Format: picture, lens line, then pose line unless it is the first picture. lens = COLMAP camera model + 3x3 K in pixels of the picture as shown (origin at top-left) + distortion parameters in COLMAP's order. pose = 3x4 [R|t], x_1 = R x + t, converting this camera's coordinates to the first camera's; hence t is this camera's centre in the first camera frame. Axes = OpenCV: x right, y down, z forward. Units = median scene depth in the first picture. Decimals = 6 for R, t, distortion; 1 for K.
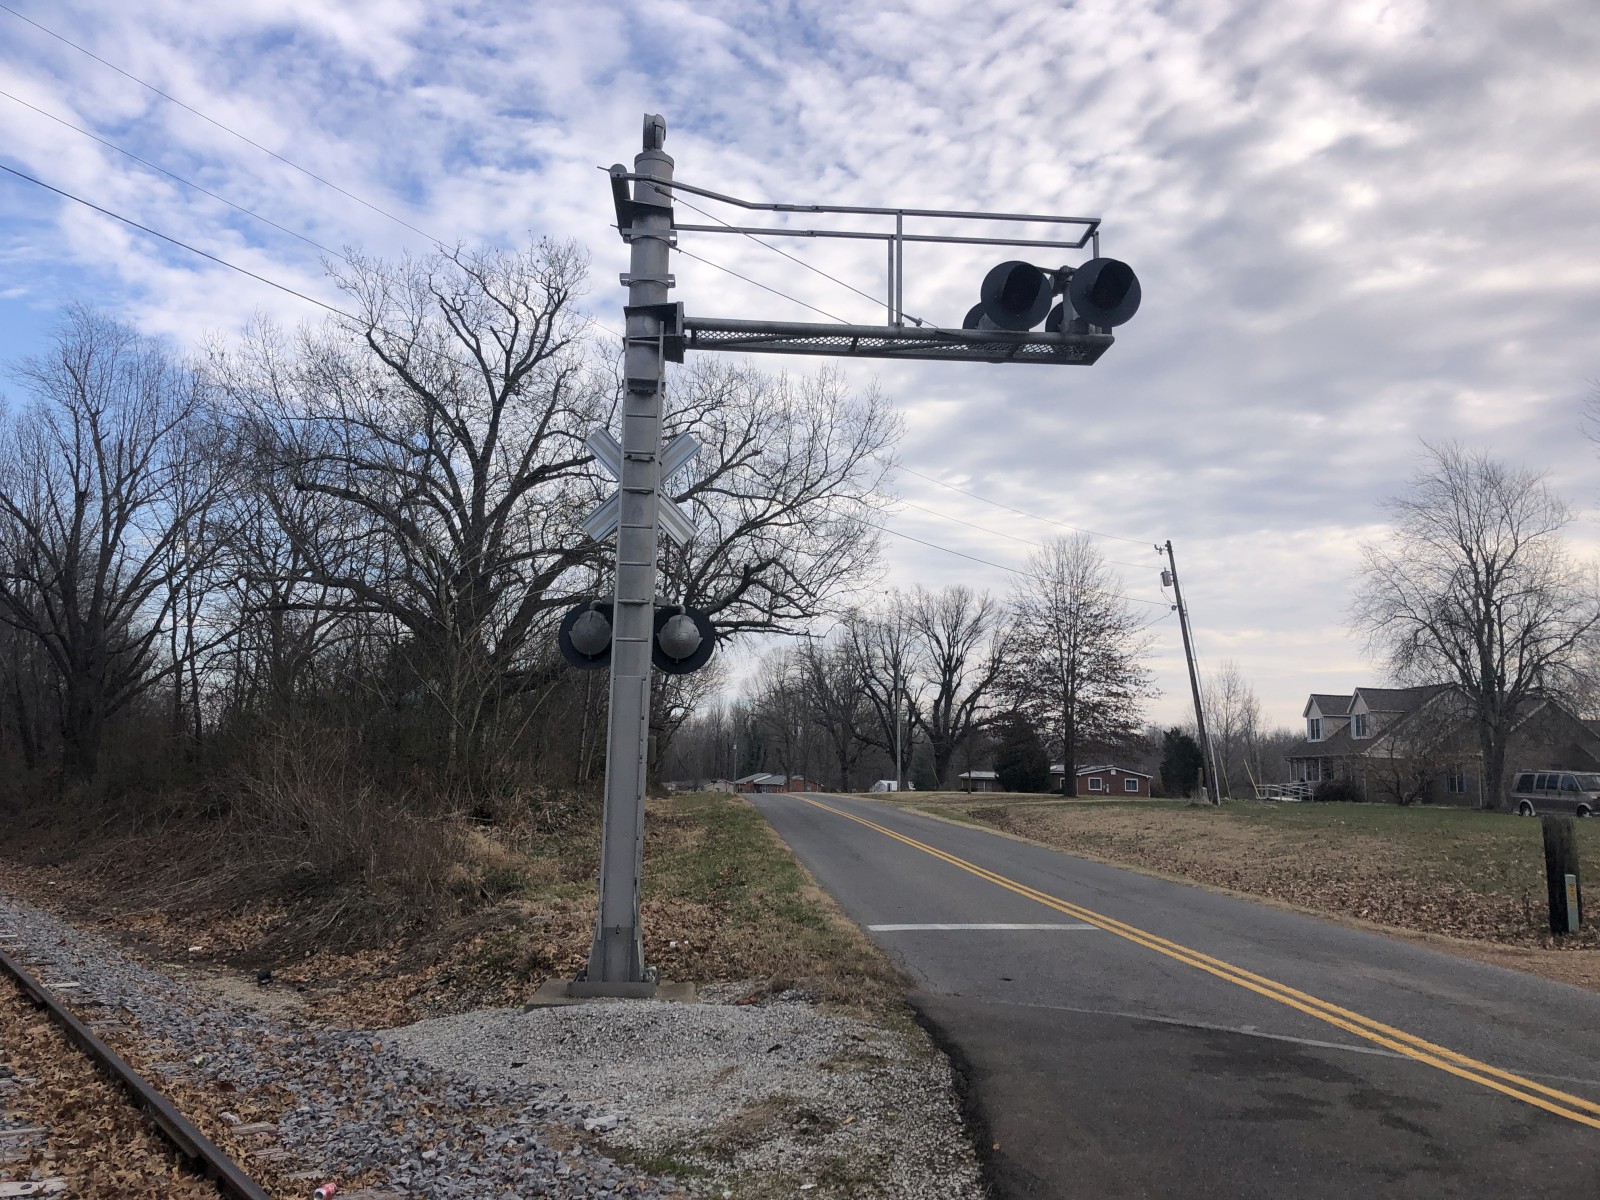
lens RADIAL K [[1324.9, 0, 800.0], [0, 1324.9, 600.0], [0, 0, 1]] dist [0.032771, -0.002751]
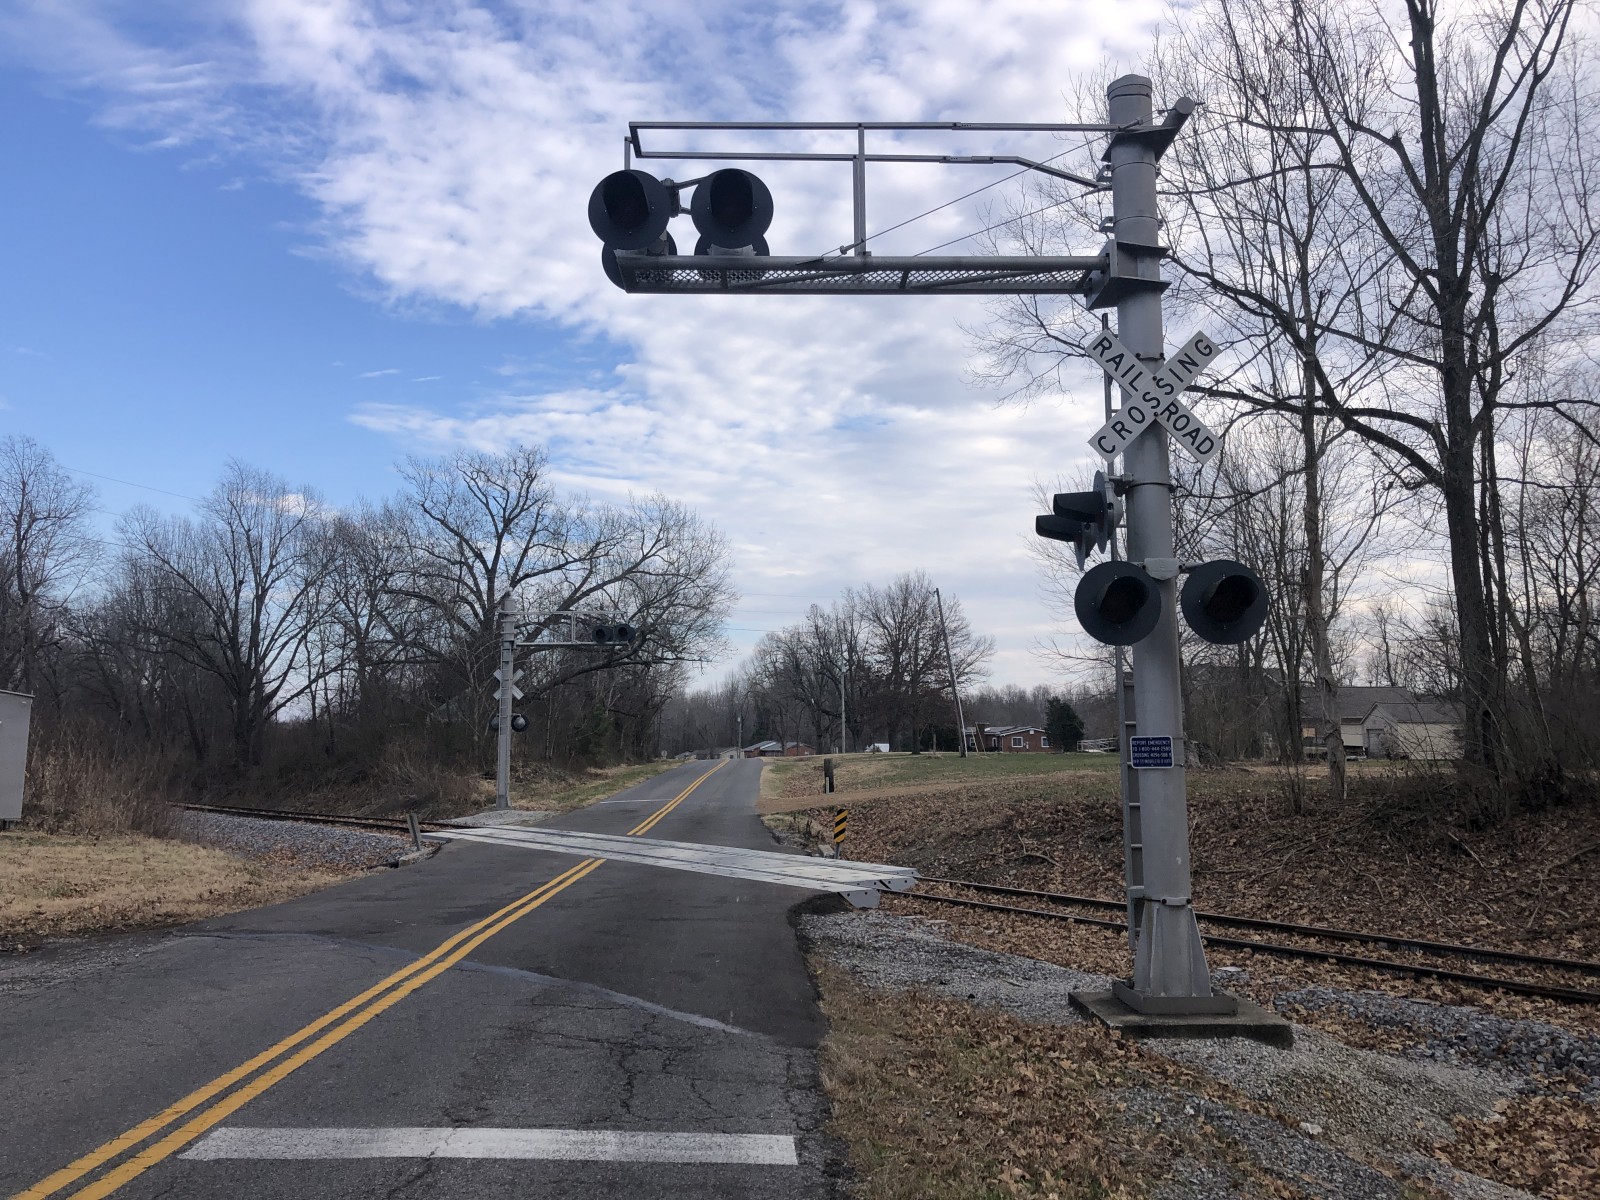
lens RADIAL K [[1272.2, 0, 800.0], [0, 1272.2, 600.0], [0, 0, 1]] dist [0.058854, -0.072566]
pose [[0.999114, -0.035343, -0.022866, 0.189057], [0.035833, 0.999128, 0.021413, -0.087070], [0.022089, -0.022214, 0.999509, -0.619568]]
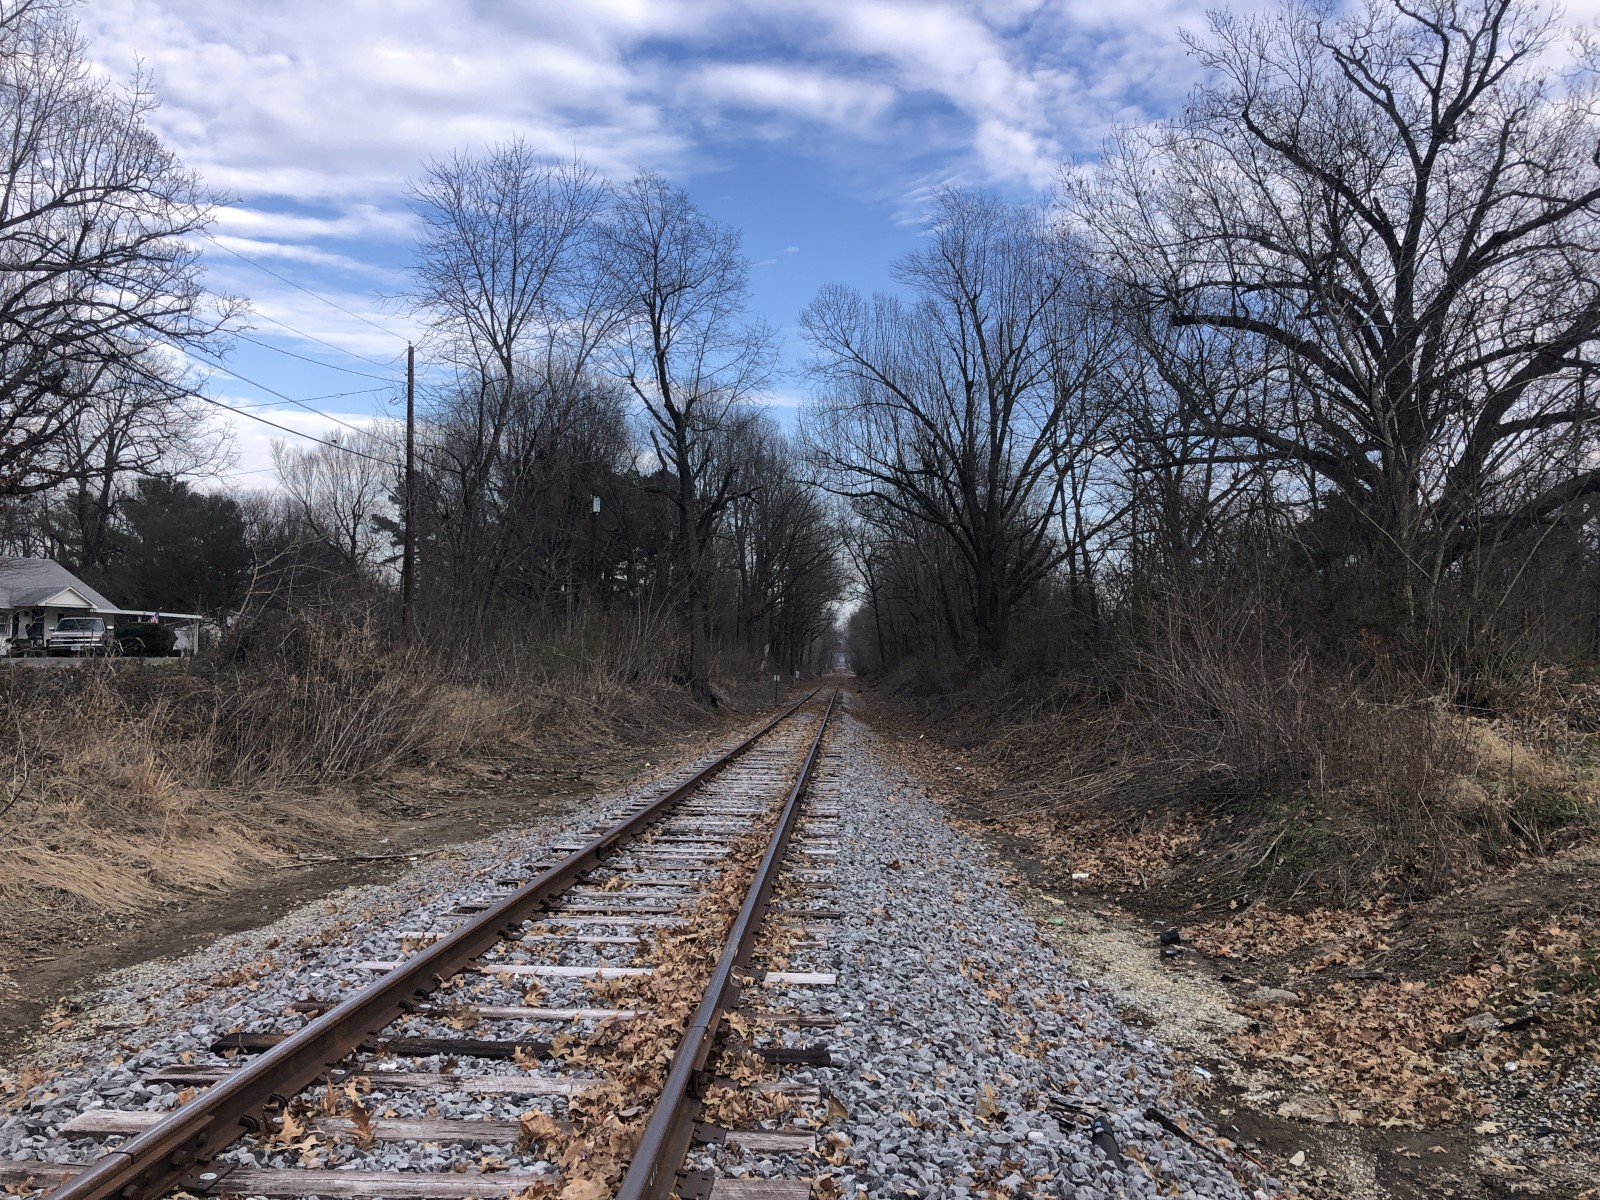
lens RADIAL K [[1326.6, 0, 729.1], [0, 1326.6, 601.1], [0, 0, 1]] dist [0.005785, -0.017094]
pose [[0.762873, -0.044594, -0.645008, -0.052039], [0.097822, 0.994095, 0.046968, 0.024417], [0.639105, -0.098927, 0.762731, 0.142532]]
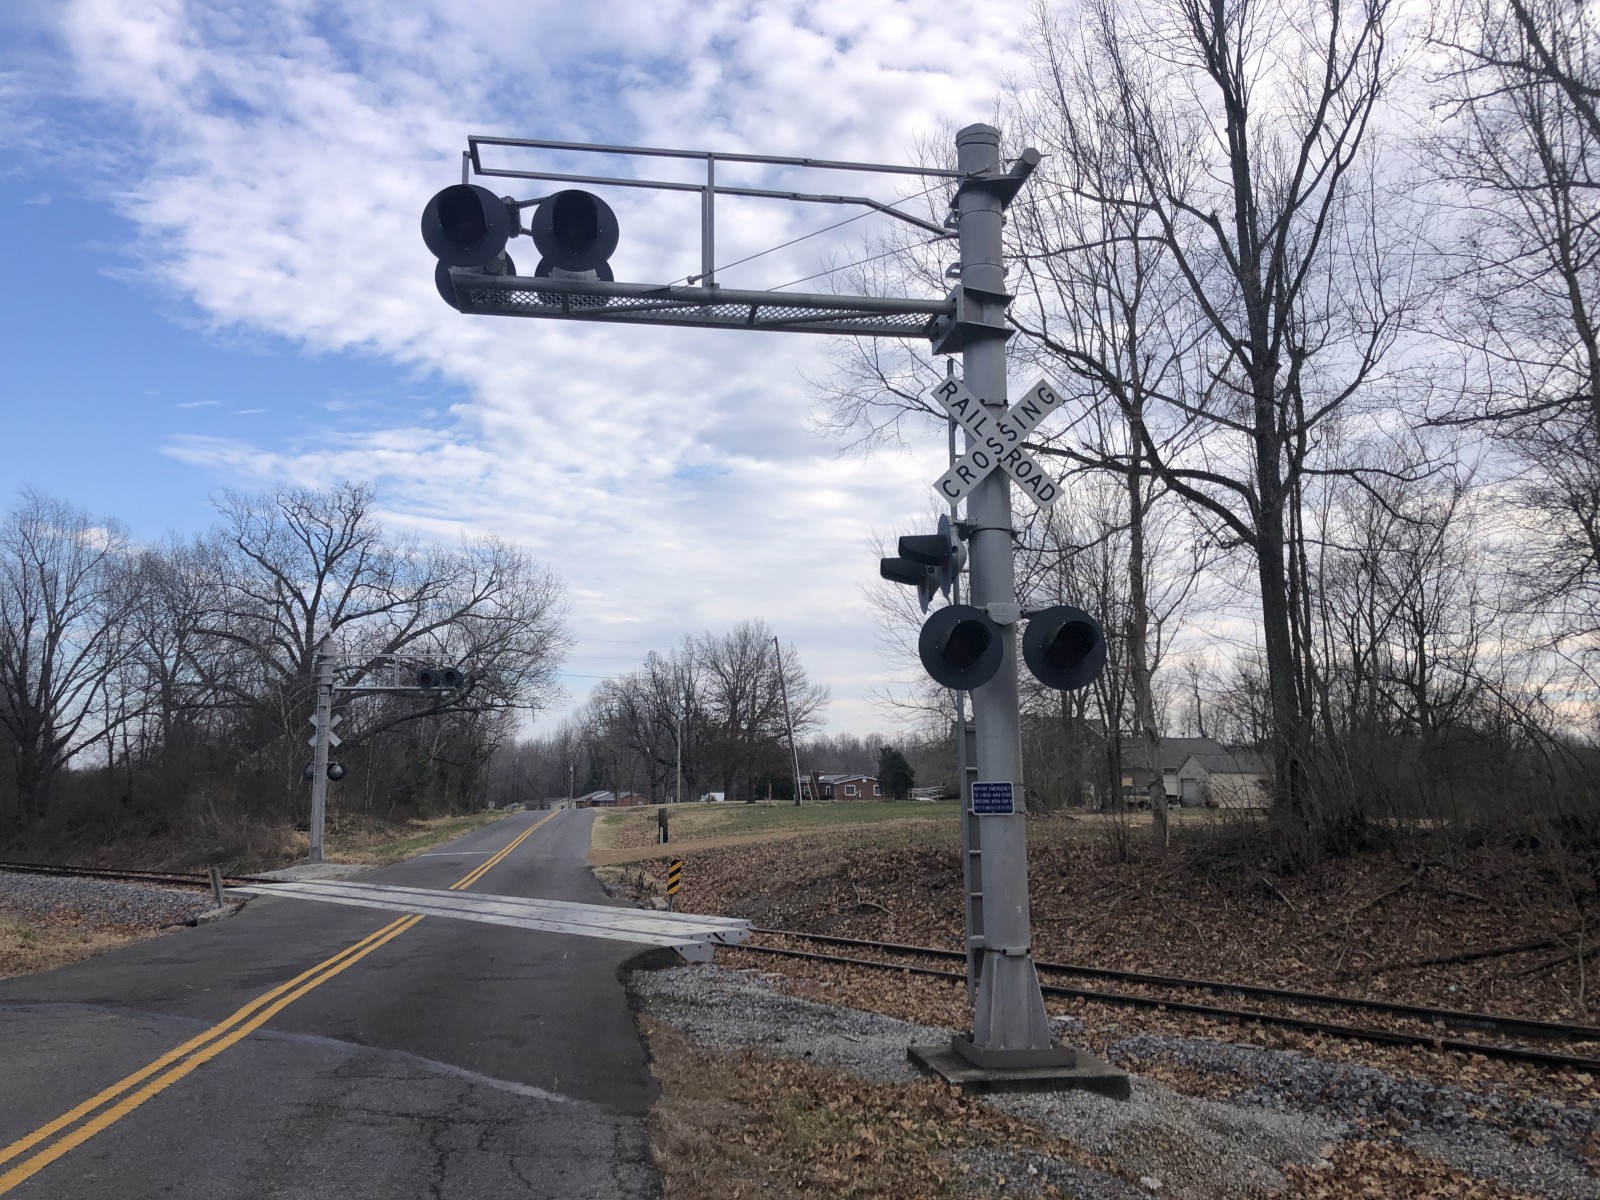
lens RADIAL K [[1275.4, 0, 800.0], [0, 1275.4, 600.0], [0, 0, 1]] dist [0.015227, 0.005073]
pose [[0.994306, -0.016726, 0.105245, 0.188427], [0.018222, 0.999746, -0.013266, -0.085722], [-0.104997, 0.015108, 0.994358, -0.611736]]
